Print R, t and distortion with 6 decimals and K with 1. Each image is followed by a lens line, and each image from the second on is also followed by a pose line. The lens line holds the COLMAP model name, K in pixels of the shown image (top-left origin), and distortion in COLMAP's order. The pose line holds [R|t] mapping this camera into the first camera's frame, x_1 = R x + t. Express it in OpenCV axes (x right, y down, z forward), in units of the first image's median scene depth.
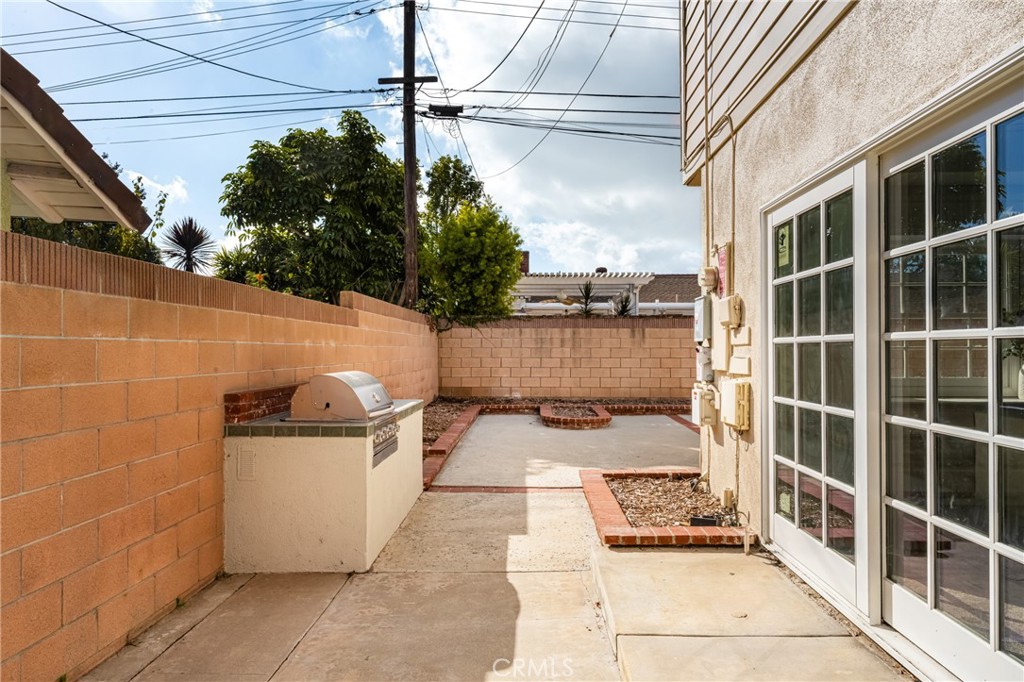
lens RADIAL K [[614.8, 0, 518.0], [0, 614.8, 345.1], [0, 0, 1]] dist [0.001682, 0.000271]
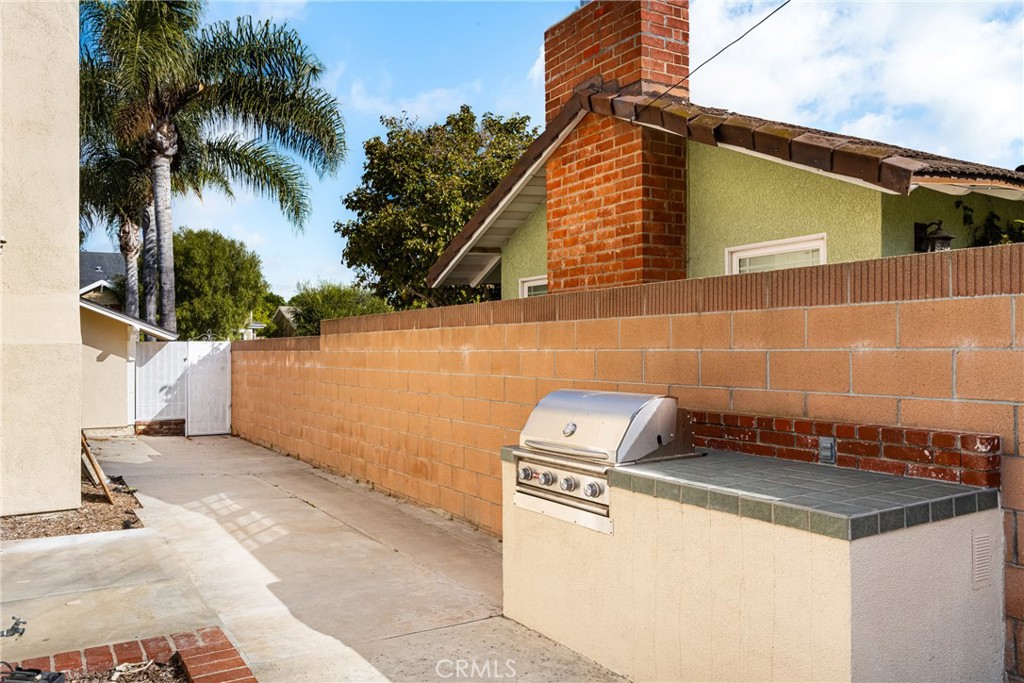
lens RADIAL K [[763.4, 0, 512.0], [0, 763.4, 345.4], [0, 0, 1]] dist [0.008392, 0.000849]
pose [[-0.827261, -0.009971, -0.561729, 0.391574], [0.000938, 0.999817, -0.019128, 0.011790], [0.561817, -0.016351, -0.827100, 2.124788]]
